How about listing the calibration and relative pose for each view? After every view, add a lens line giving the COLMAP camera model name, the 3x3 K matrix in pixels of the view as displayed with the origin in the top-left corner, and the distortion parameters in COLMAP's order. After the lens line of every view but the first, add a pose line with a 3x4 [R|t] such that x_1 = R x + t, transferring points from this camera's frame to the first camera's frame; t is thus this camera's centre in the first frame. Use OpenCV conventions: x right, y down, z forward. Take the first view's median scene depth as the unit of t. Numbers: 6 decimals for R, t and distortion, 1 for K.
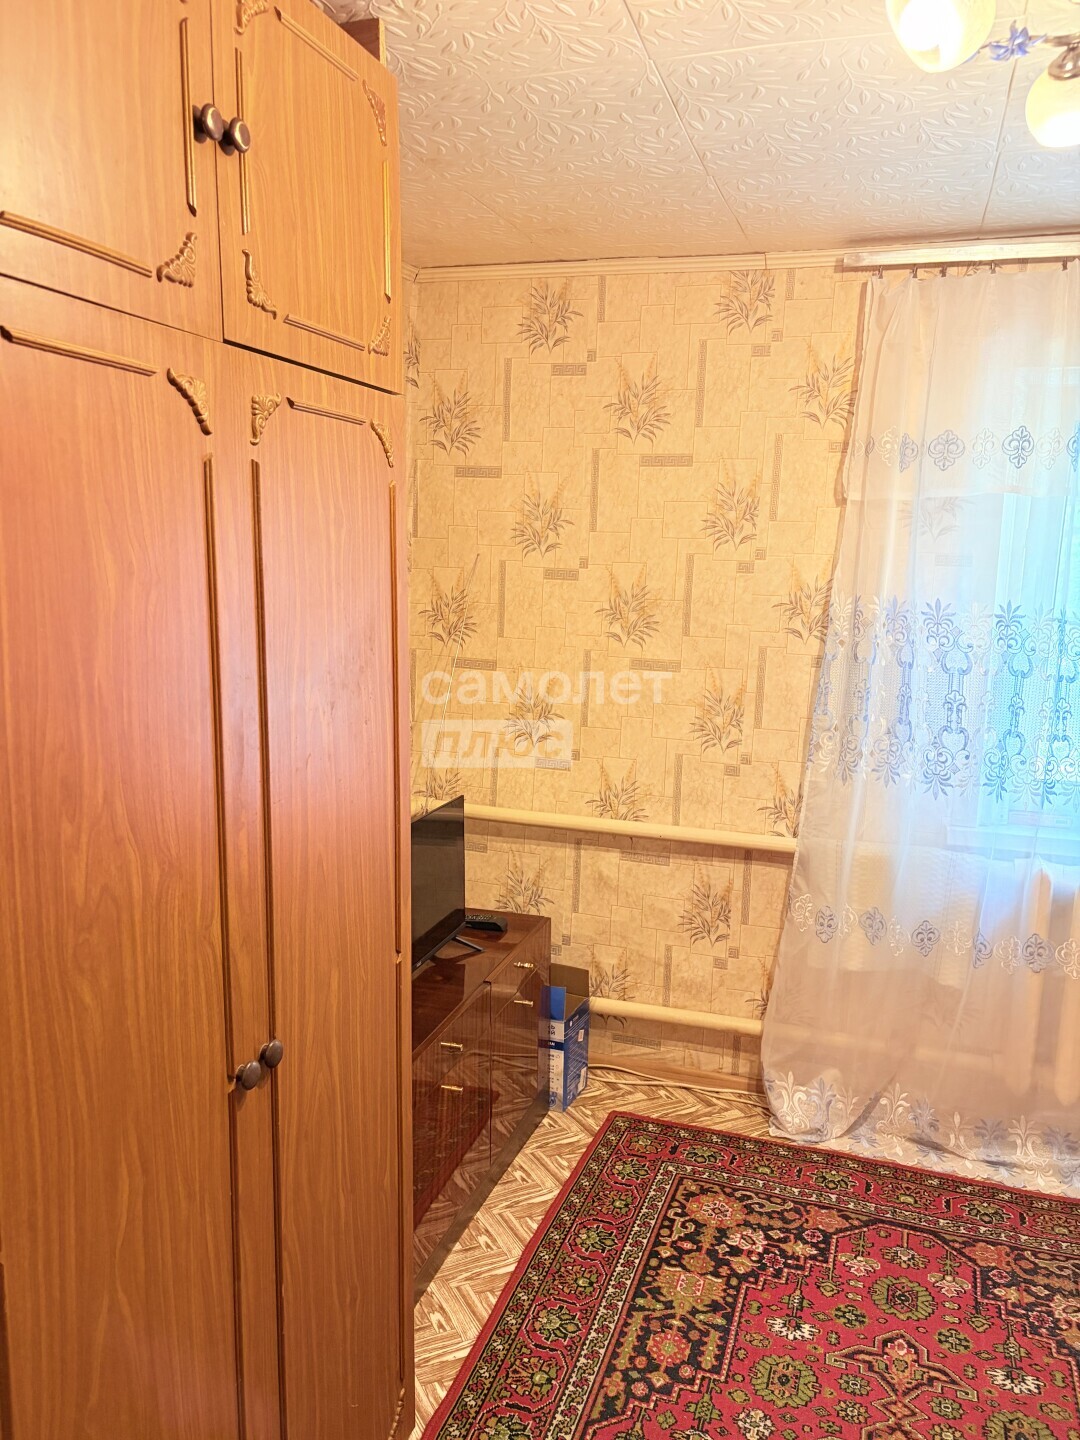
lens RADIAL K [[1084.2, 0, 534.4], [0, 1084.2, 712.9], [0, 0, 1]] dist [0.054040, -0.053251]
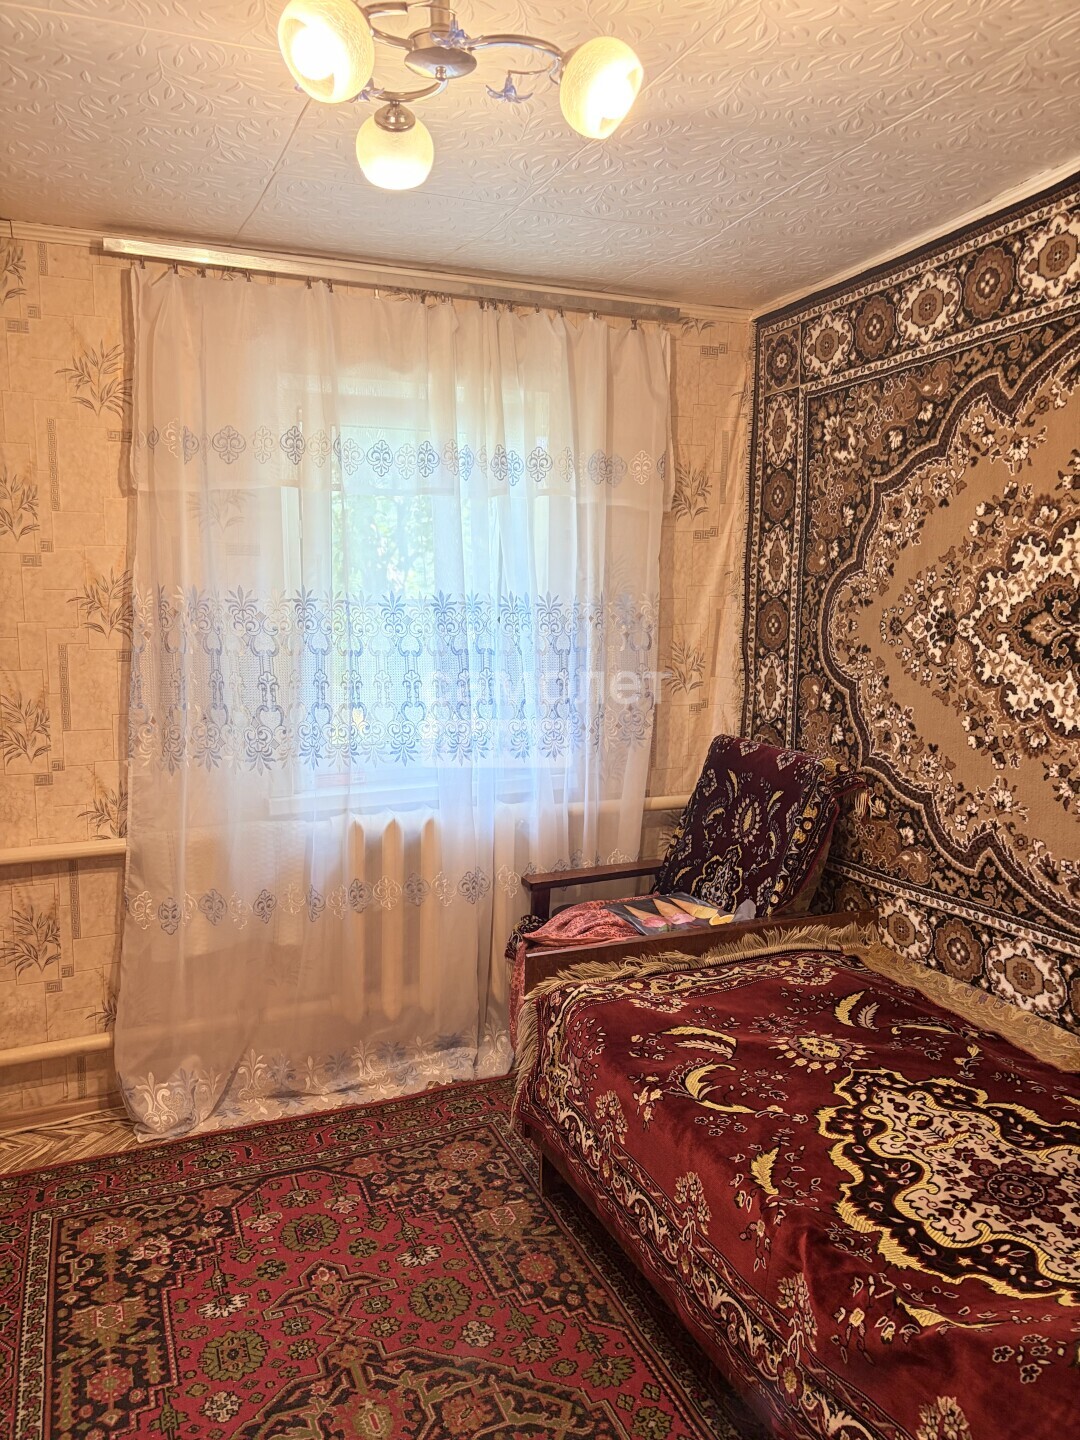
lens RADIAL K [[1084.2, 0, 534.6], [0, 1084.2, 721.2], [0, 0, 1]] dist [0.054040, -0.053251]
pose [[0.755477, -0.117554, 0.644544, -0.105653], [0.109426, 0.992593, 0.052773, 0.000263], [-0.645973, 0.030661, 0.762744, 0.015812]]
